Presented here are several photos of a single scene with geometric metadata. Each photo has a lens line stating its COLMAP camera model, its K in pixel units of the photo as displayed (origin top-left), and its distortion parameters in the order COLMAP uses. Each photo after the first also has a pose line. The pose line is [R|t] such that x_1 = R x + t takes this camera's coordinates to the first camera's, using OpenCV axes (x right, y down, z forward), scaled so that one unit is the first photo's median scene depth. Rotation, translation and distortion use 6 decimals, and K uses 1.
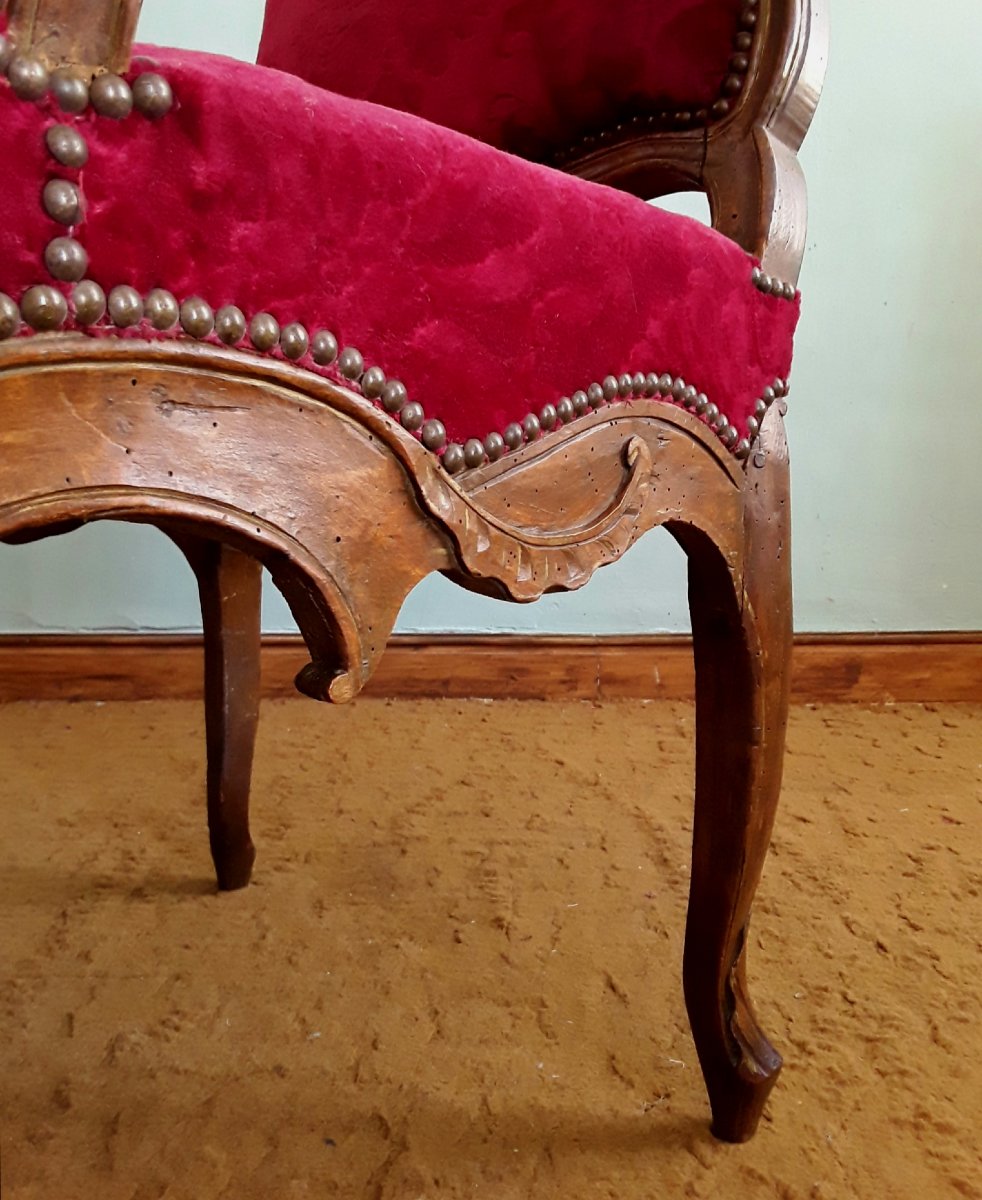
lens RADIAL K [[1005.1, 0, 524.0], [0, 1005.1, 579.7], [0, 0, 1]] dist [0.068866, -0.075072]
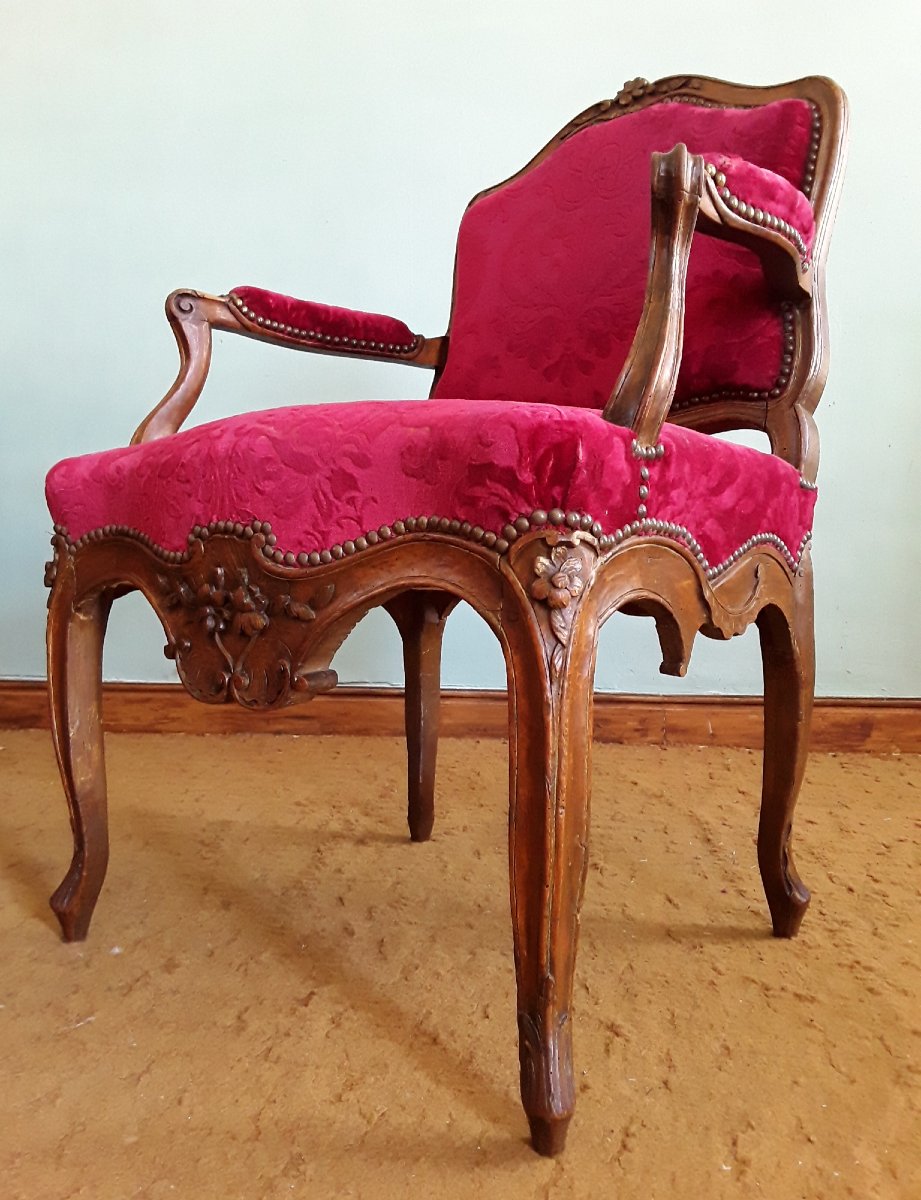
lens RADIAL K [[908.2, 0, 497.6], [0, 908.2, 611.5], [0, 0, 1]] dist [0.073376, -0.107689]
pose [[0.993711, 0.014117, -0.111081, -0.020582], [-0.020258, 0.998316, -0.054351, 0.026437], [0.110127, 0.056260, 0.992324, -0.356198]]
